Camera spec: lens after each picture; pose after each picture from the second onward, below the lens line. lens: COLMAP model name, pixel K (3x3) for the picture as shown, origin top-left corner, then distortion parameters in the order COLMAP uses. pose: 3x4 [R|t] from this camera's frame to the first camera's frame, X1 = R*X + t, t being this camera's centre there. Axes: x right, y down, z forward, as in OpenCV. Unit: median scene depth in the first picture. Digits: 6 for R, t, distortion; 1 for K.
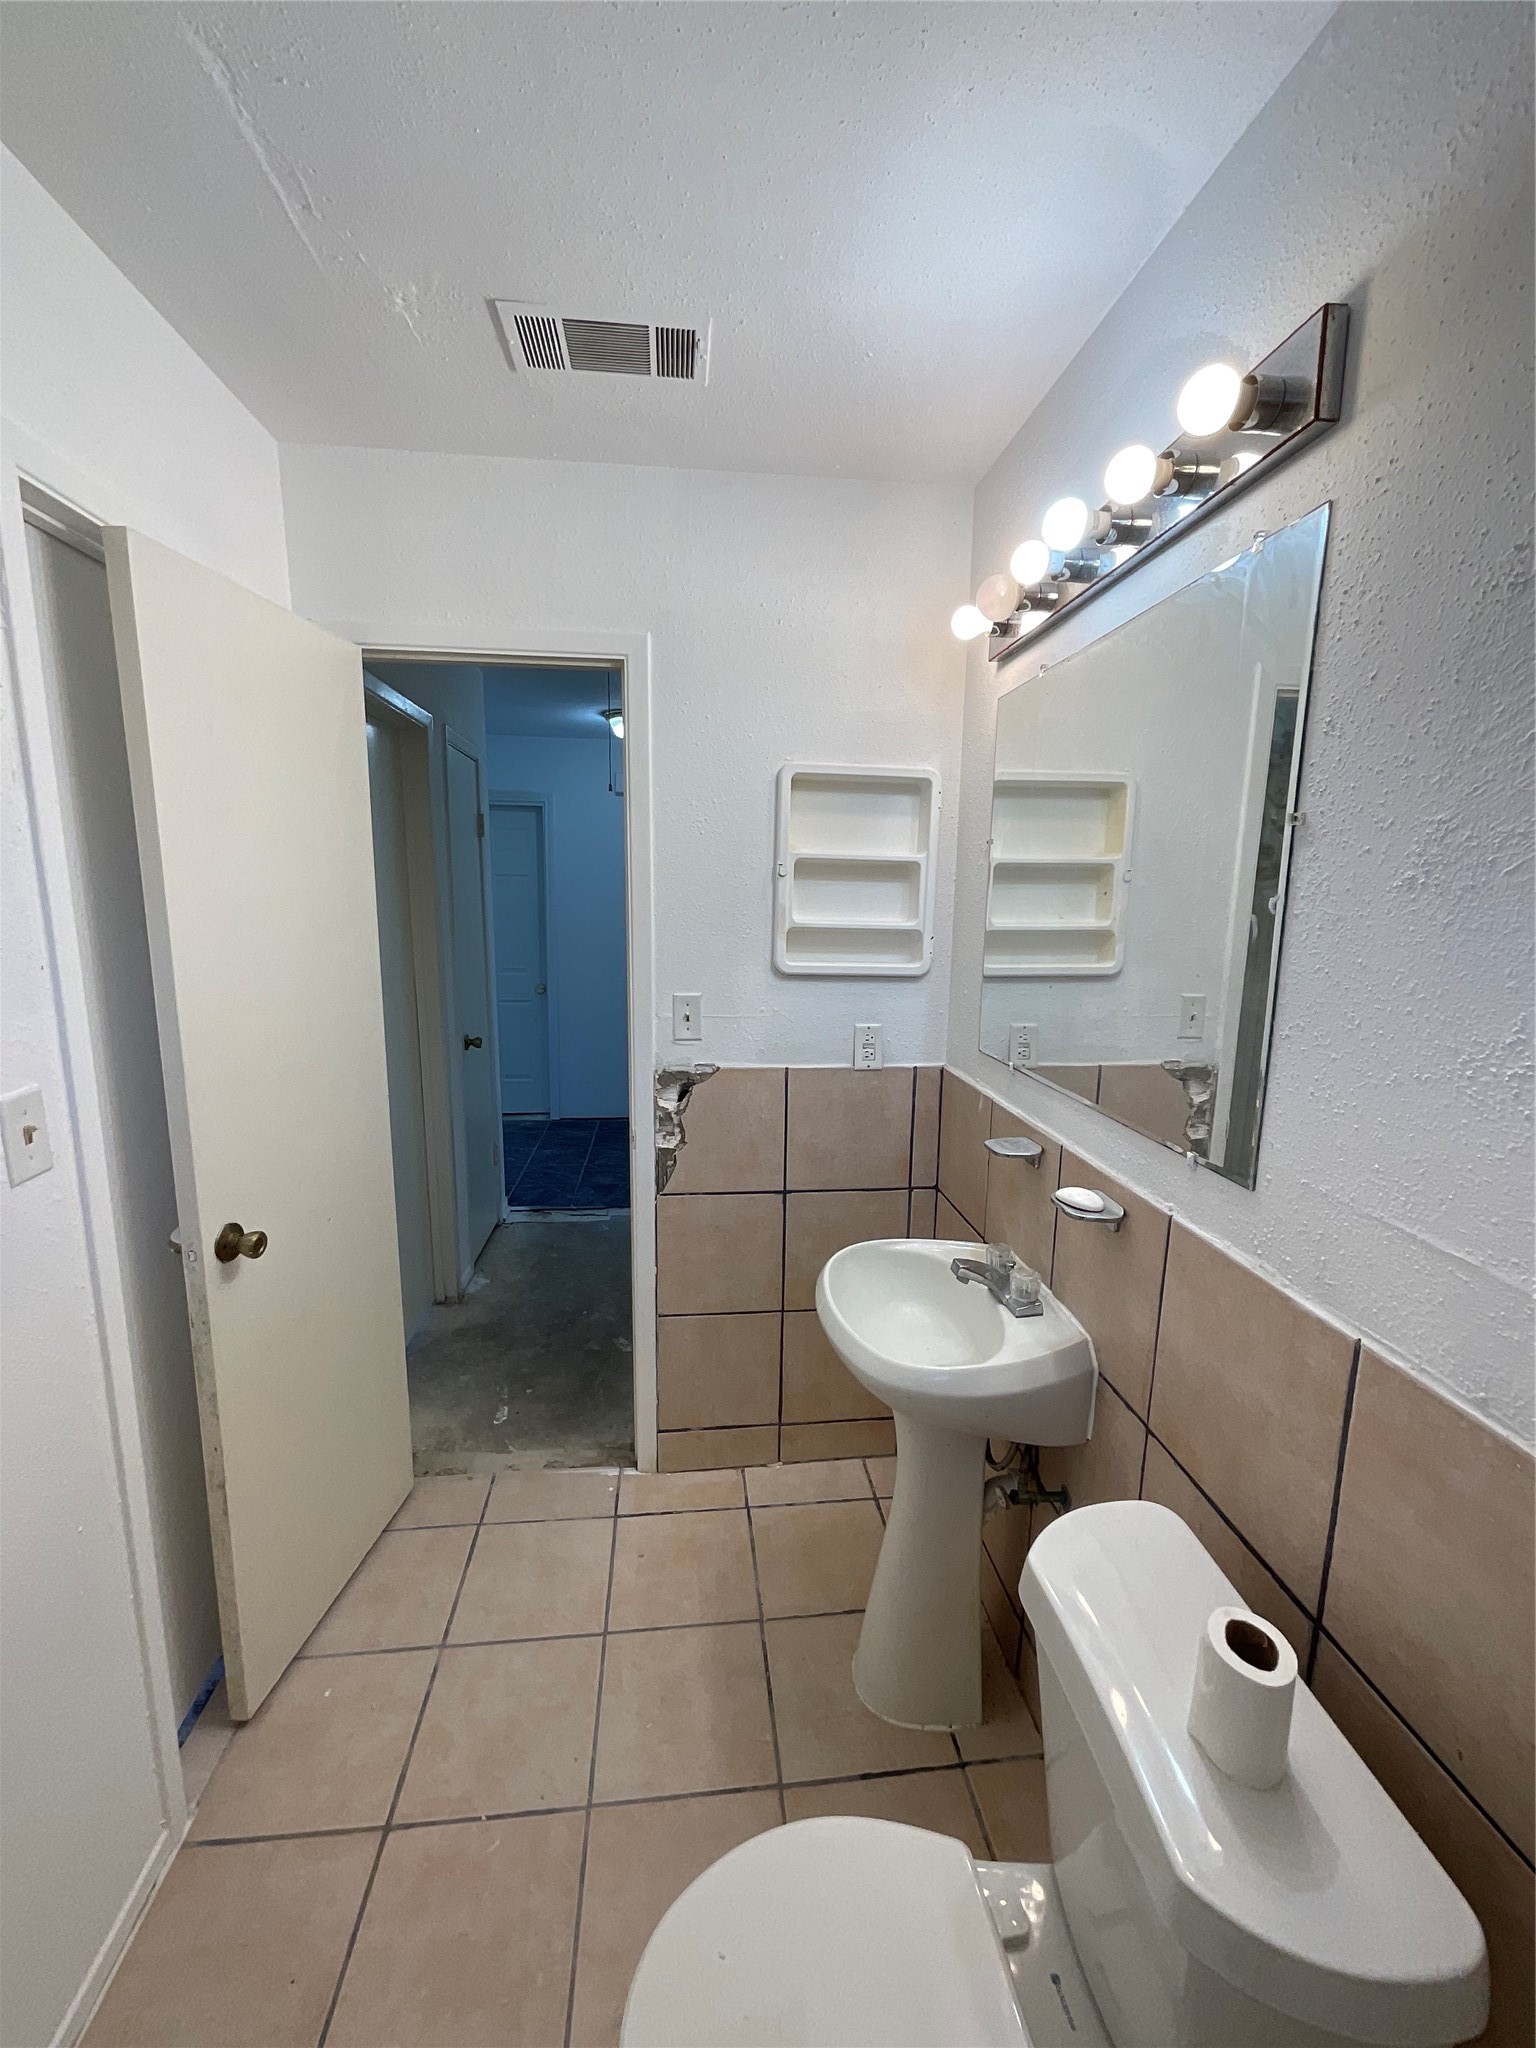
lens RADIAL K [[837.2, 0, 759.9], [0, 837.2, 1028.1], [0, 0, 1]] dist [-0.001748, -0.000748]
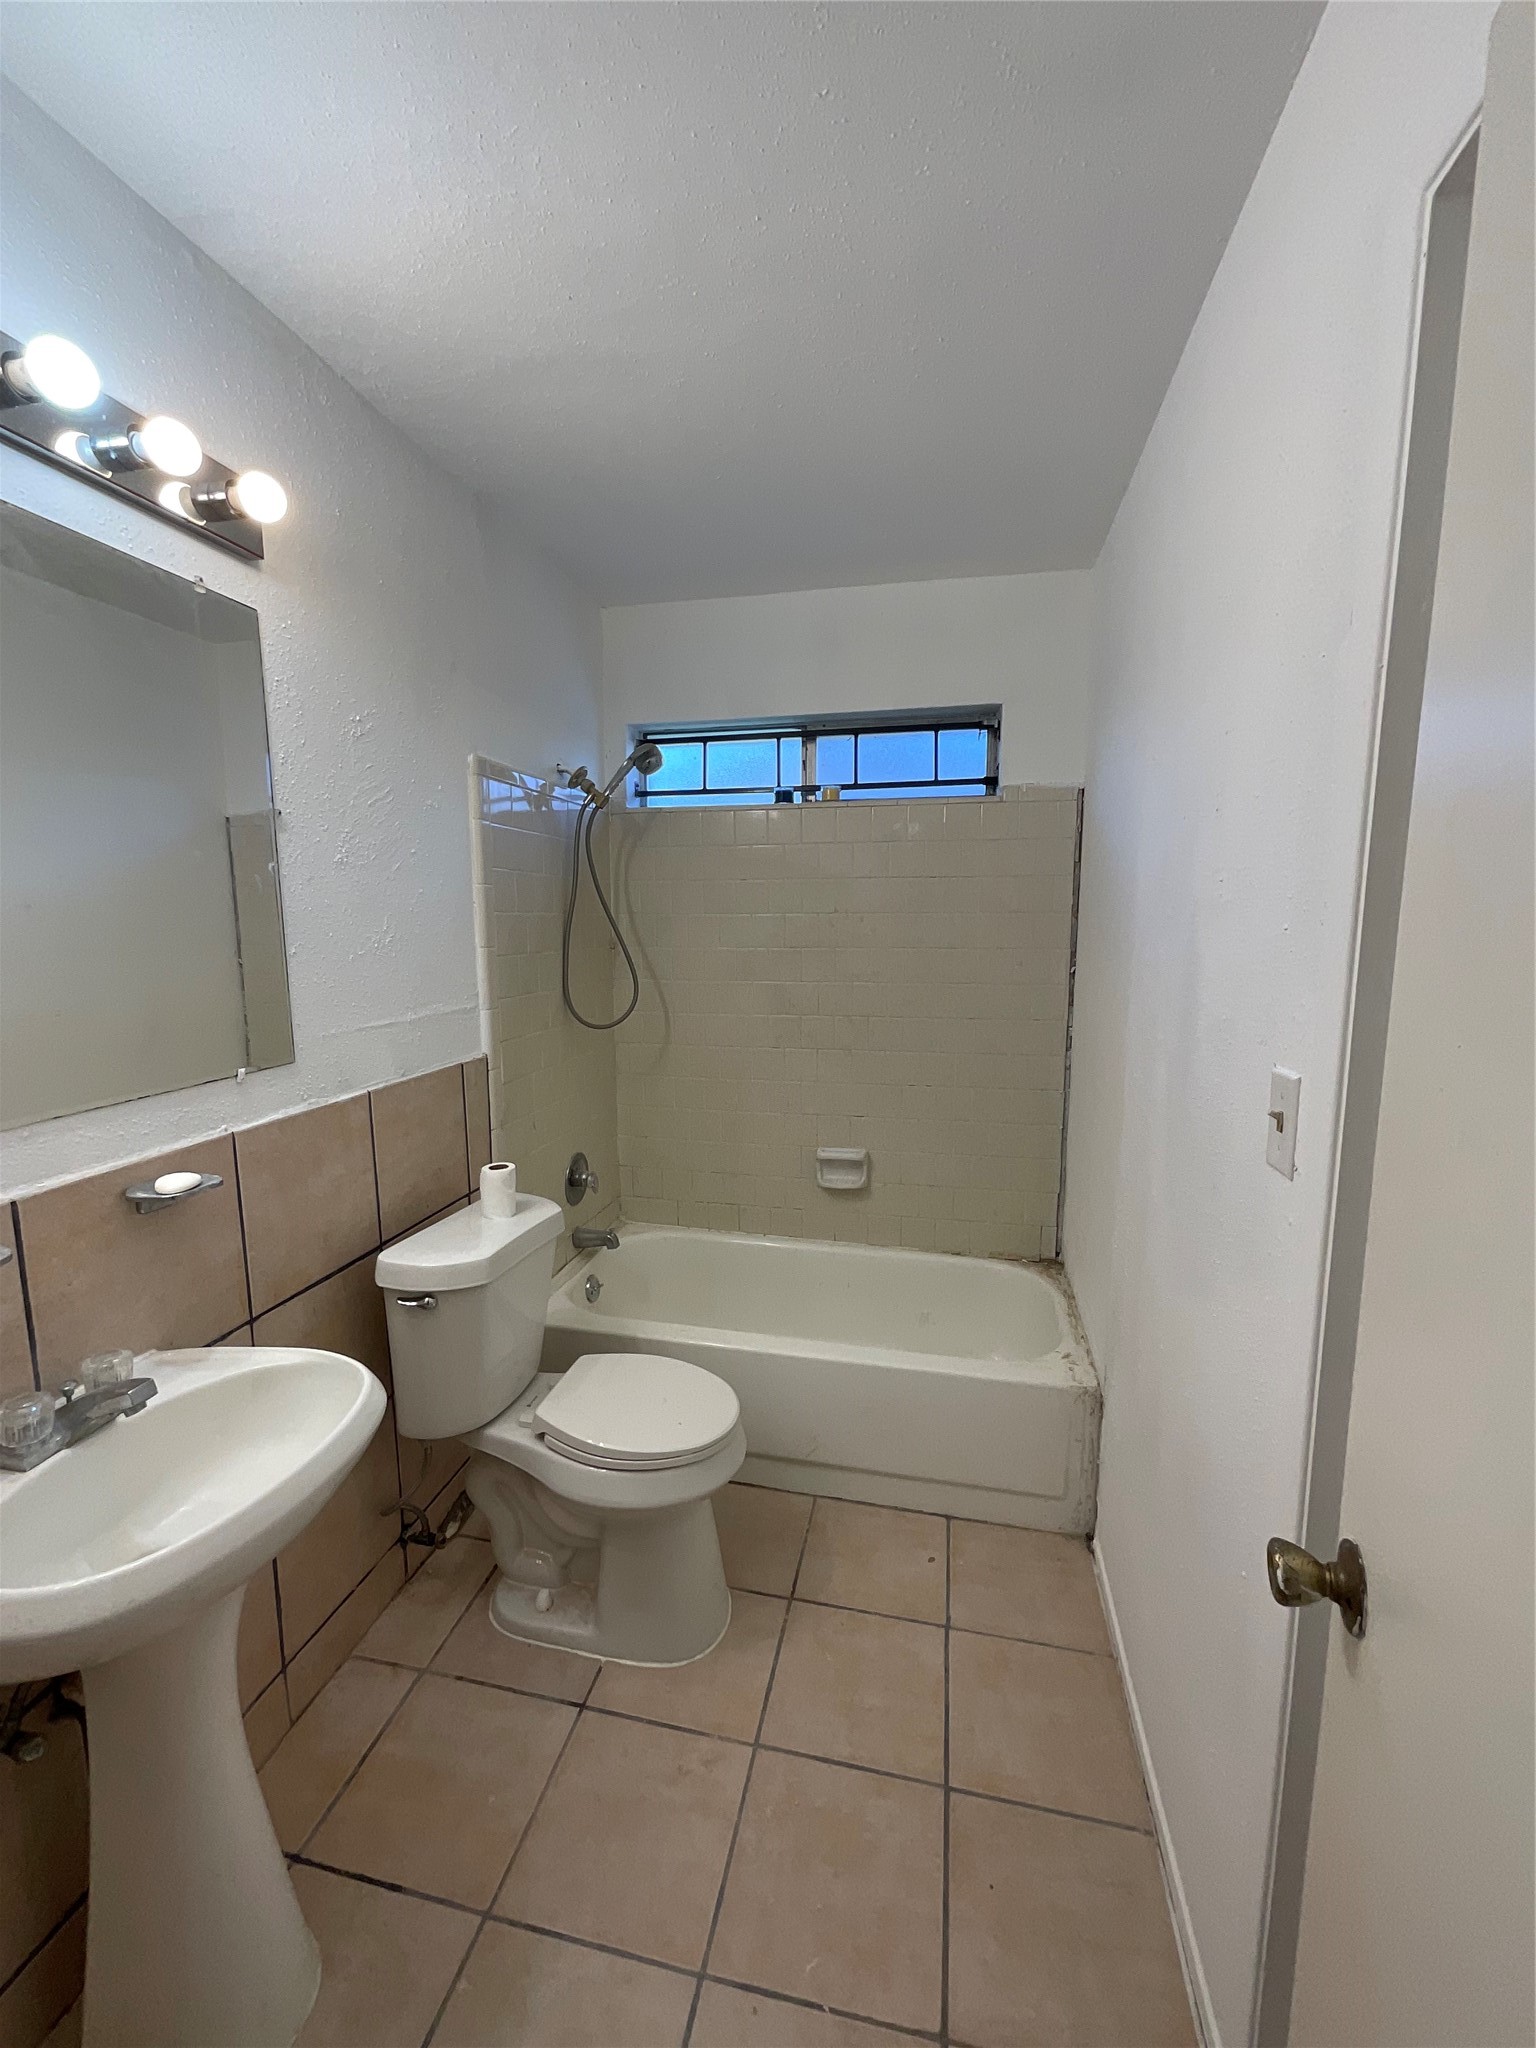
lens RADIAL K [[837.2, 0, 759.9], [0, 837.2, 1028.1], [0, 0, 1]] dist [-0.001748, -0.000748]
pose [[-0.948073, -0.052808, 0.313637, -0.548094], [0.043426, 0.955391, 0.292133, -0.217088], [-0.315073, 0.290584, -0.903488, 1.707950]]
